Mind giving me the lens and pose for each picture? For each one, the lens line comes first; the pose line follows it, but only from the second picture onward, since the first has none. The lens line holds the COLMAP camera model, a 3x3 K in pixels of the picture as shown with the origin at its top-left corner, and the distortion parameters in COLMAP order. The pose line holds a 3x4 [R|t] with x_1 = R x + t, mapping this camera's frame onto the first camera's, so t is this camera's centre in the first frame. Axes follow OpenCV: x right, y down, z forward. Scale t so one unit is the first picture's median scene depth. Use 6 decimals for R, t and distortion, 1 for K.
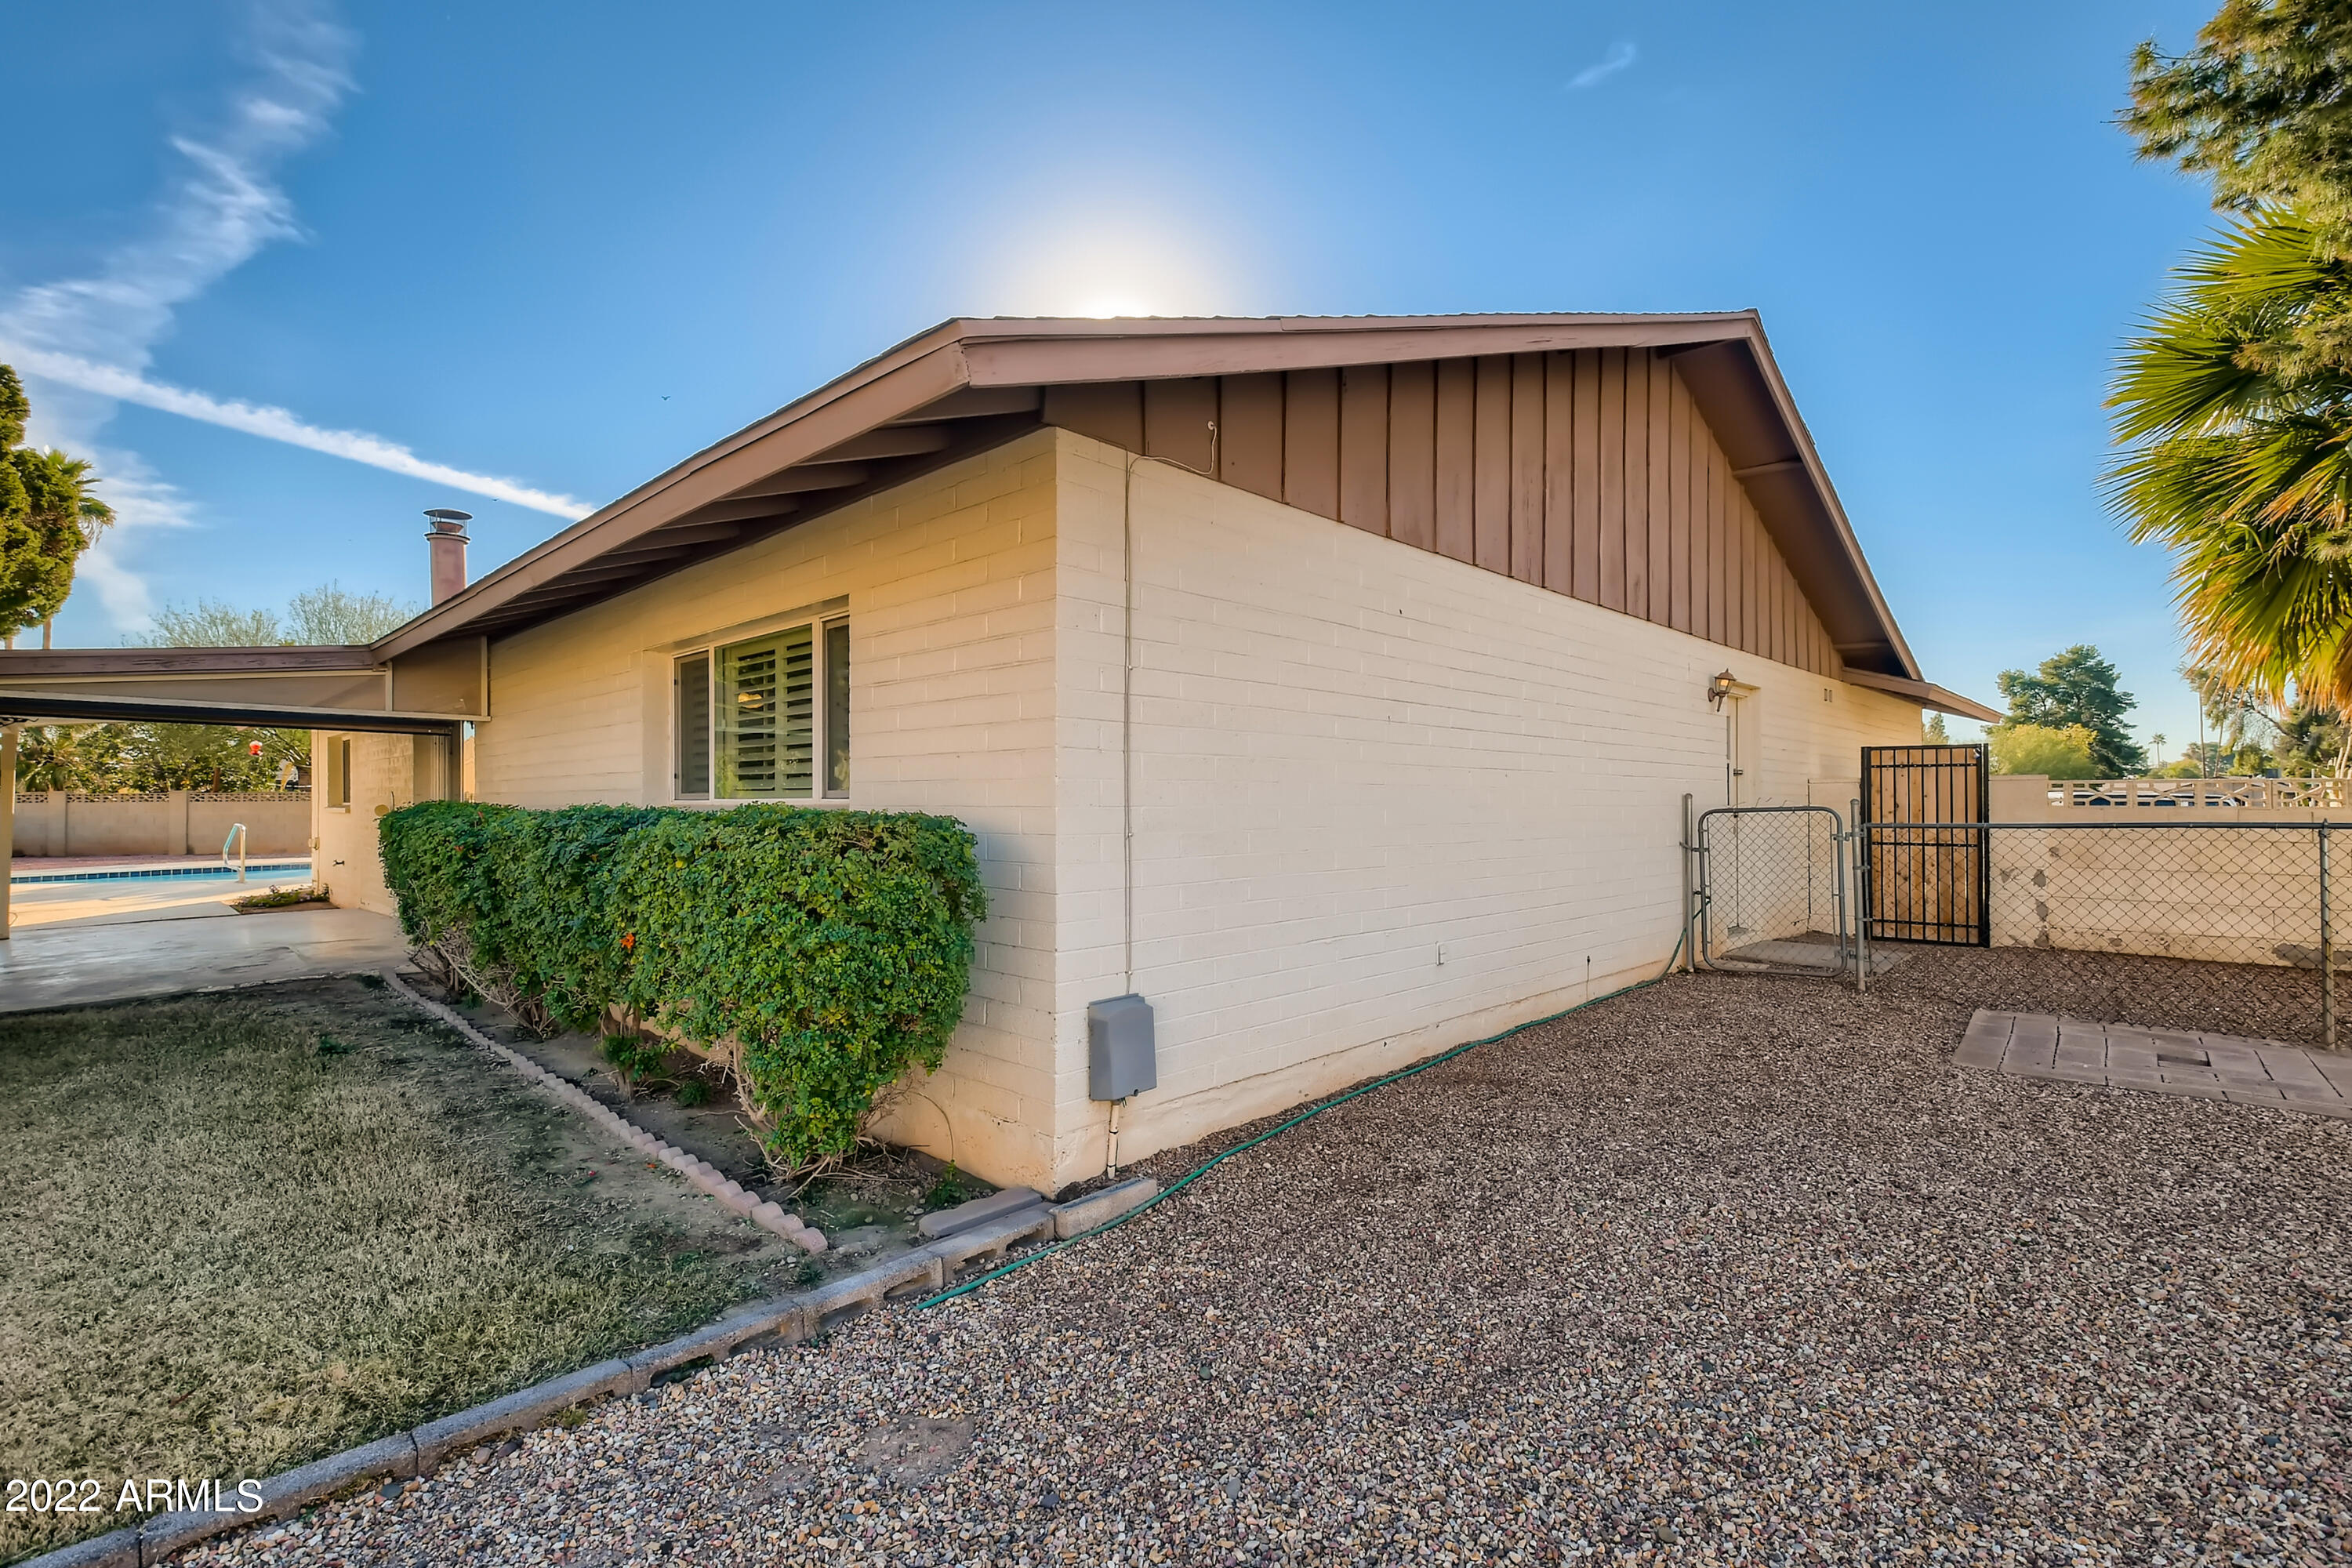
lens RADIAL K [[1067.1, 0, 1162.0], [0, 1067.1, 789.8], [0, 0, 1]] dist [-0.018896, -0.000837]
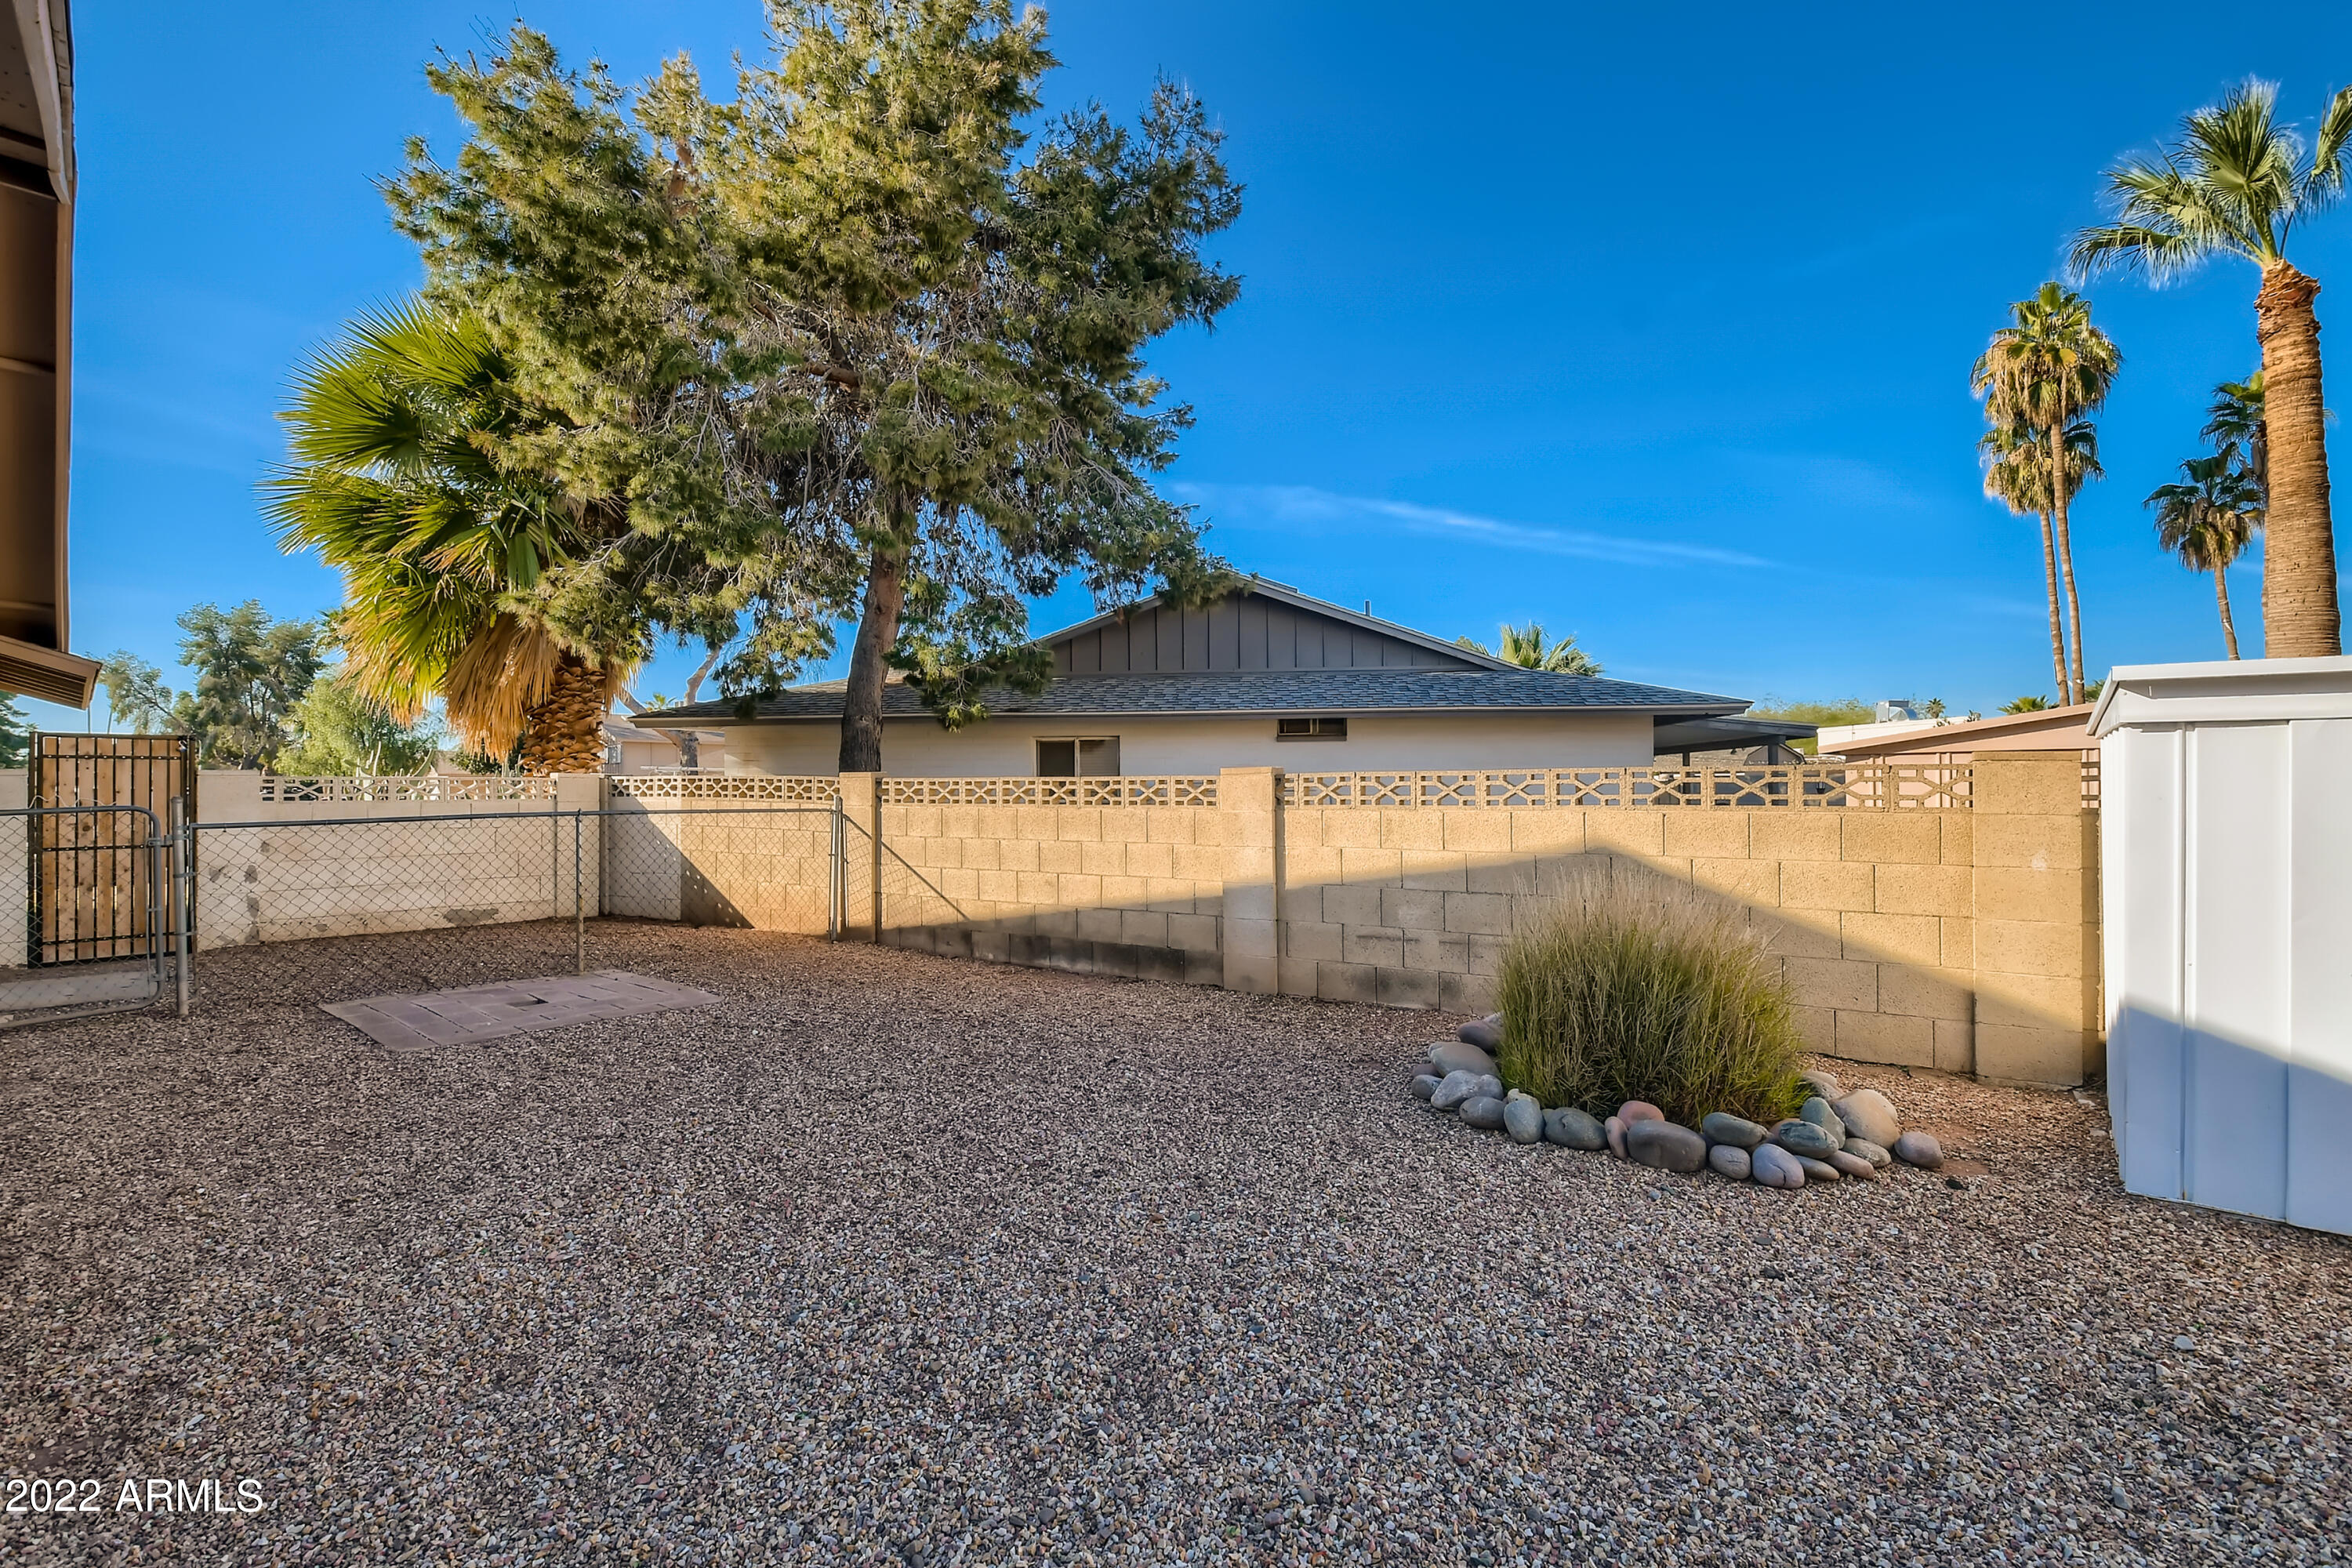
lens RADIAL K [[1067.1, 0, 1161.8], [0, 1067.1, 785.9], [0, 0, 1]] dist [-0.018896, -0.000837]
pose [[-0.077823, -0.000041, 0.996967, -0.228587], [-0.004580, 0.999989, -0.000316, -0.003380], [-0.996957, -0.004591, -0.077823, 0.220889]]
